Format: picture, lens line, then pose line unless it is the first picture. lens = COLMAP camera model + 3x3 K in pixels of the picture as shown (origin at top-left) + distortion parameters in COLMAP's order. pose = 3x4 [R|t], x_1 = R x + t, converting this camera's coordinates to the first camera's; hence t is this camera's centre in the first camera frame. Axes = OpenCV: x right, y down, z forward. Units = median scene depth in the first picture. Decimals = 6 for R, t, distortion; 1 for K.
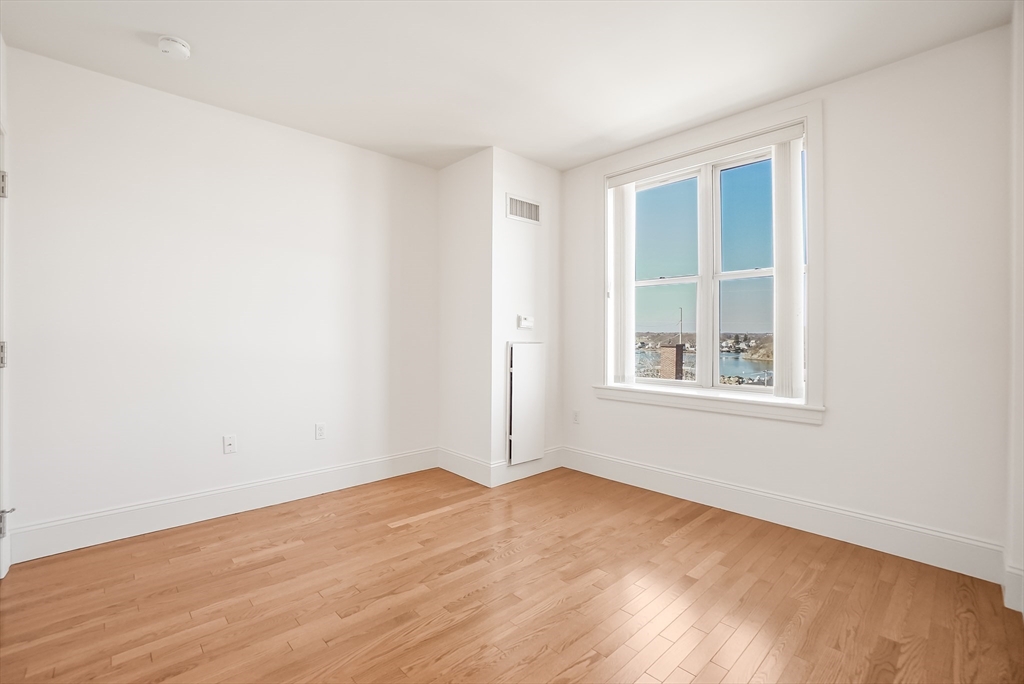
lens RADIAL K [[457.6, 0, 507.9], [0, 457.6, 334.7], [0, 0, 1]] dist [-0.021026, 0.006374]
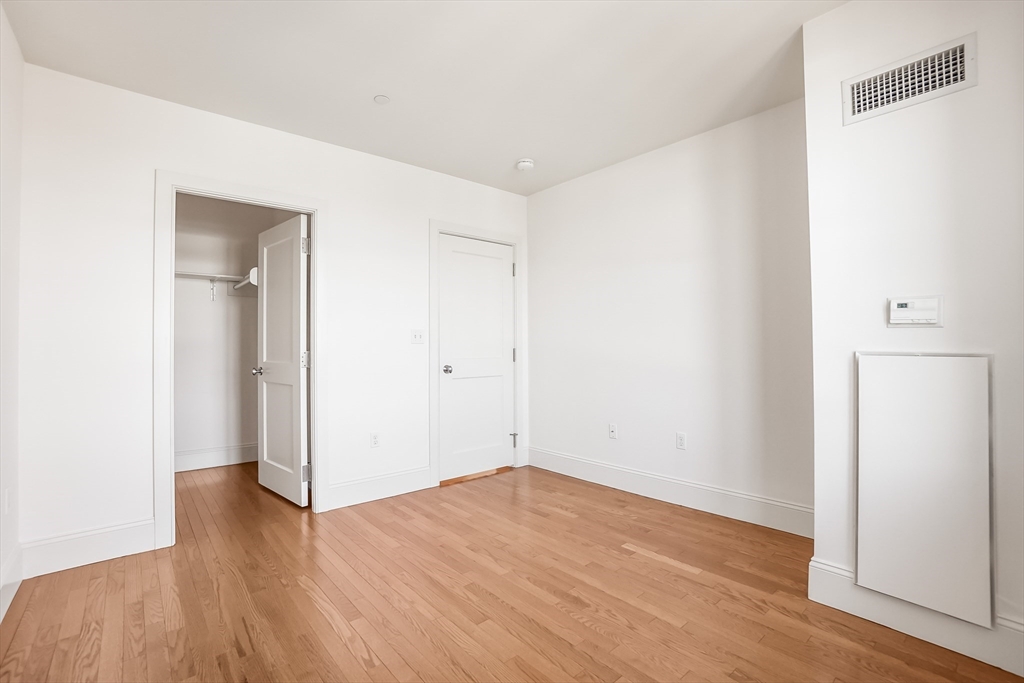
lens RADIAL K [[460.0, 0, 512.0], [0, 460.0, 341.7], [0, 0, 1]] dist [-0.036669, 0.010113]
pose [[-0.039137, -0.016620, -0.999096, 0.673630], [0.018091, 0.999686, -0.017338, 0.005998], [0.999070, -0.018753, -0.038824, 0.764213]]
